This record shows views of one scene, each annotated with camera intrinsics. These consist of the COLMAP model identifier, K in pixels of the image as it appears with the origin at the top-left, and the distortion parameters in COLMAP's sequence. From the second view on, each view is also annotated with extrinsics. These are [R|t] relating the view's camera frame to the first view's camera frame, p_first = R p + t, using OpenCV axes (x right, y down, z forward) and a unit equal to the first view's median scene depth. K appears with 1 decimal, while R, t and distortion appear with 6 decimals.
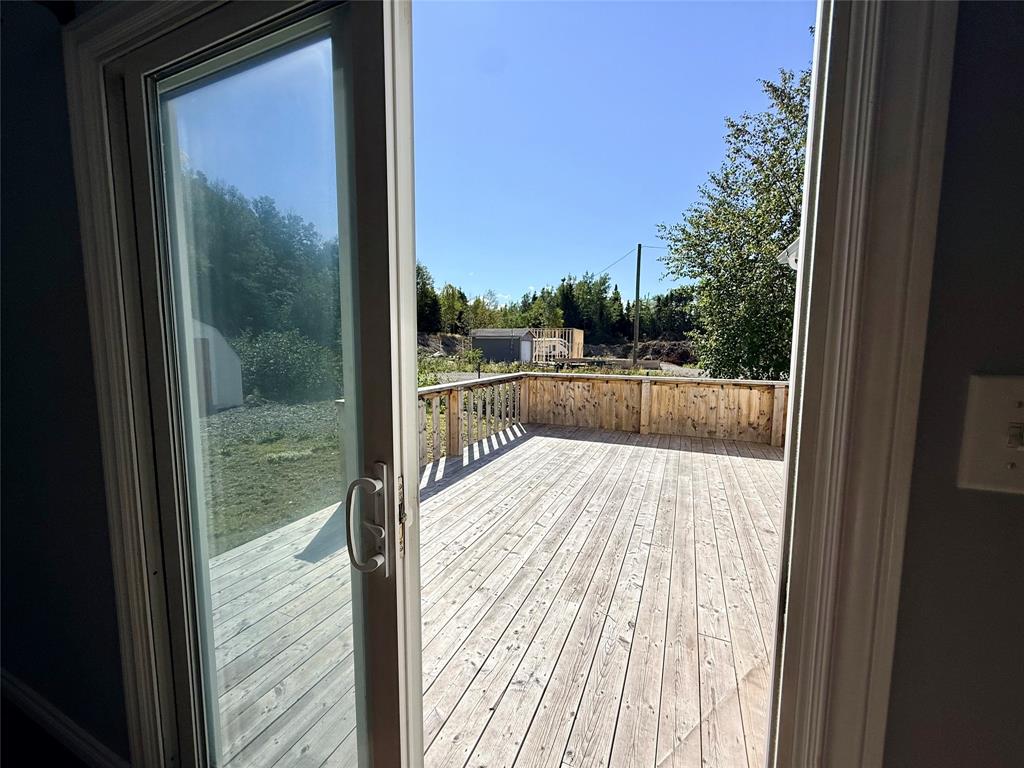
lens RADIAL K [[406.9, 0, 512.0], [0, 406.9, 384.0], [0, 0, 1]] dist [-0.000716, 0.000033]
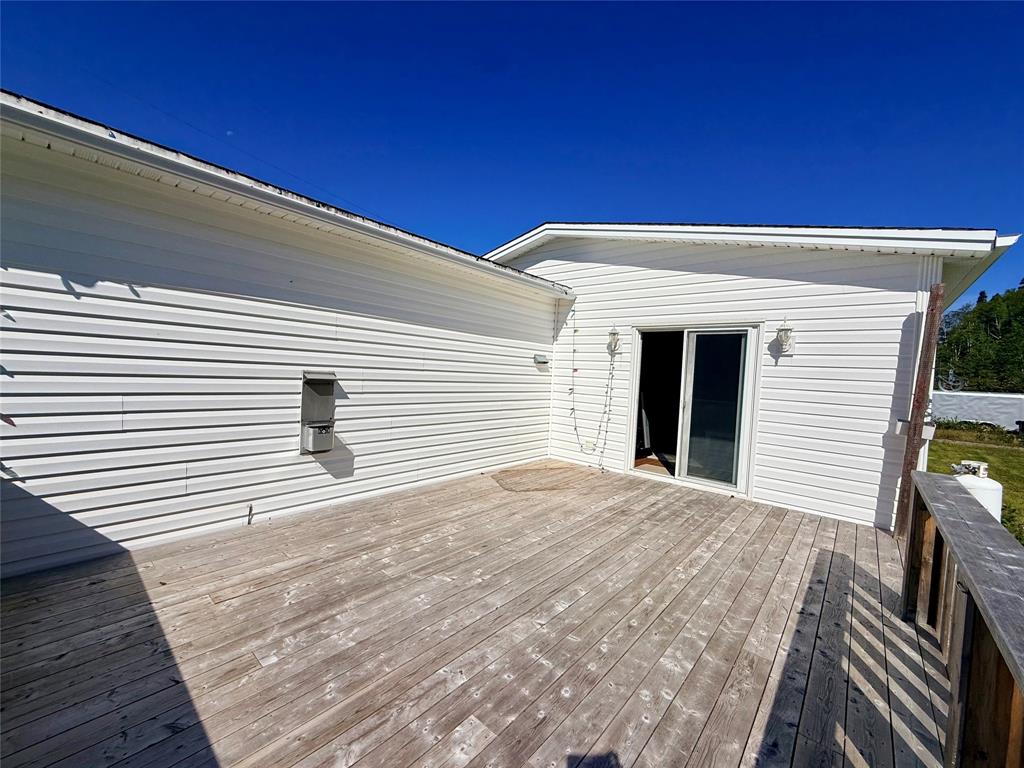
lens RADIAL K [[406.9, 0, 512.0], [0, 406.9, 384.0], [0, 0, 1]] dist [-0.000716, 0.000033]
pose [[-0.952366, -0.069747, 0.296873, 0.083544], [-0.033020, 0.991355, 0.126981, -0.154374], [-0.303163, 0.111130, -0.946437, 1.579737]]
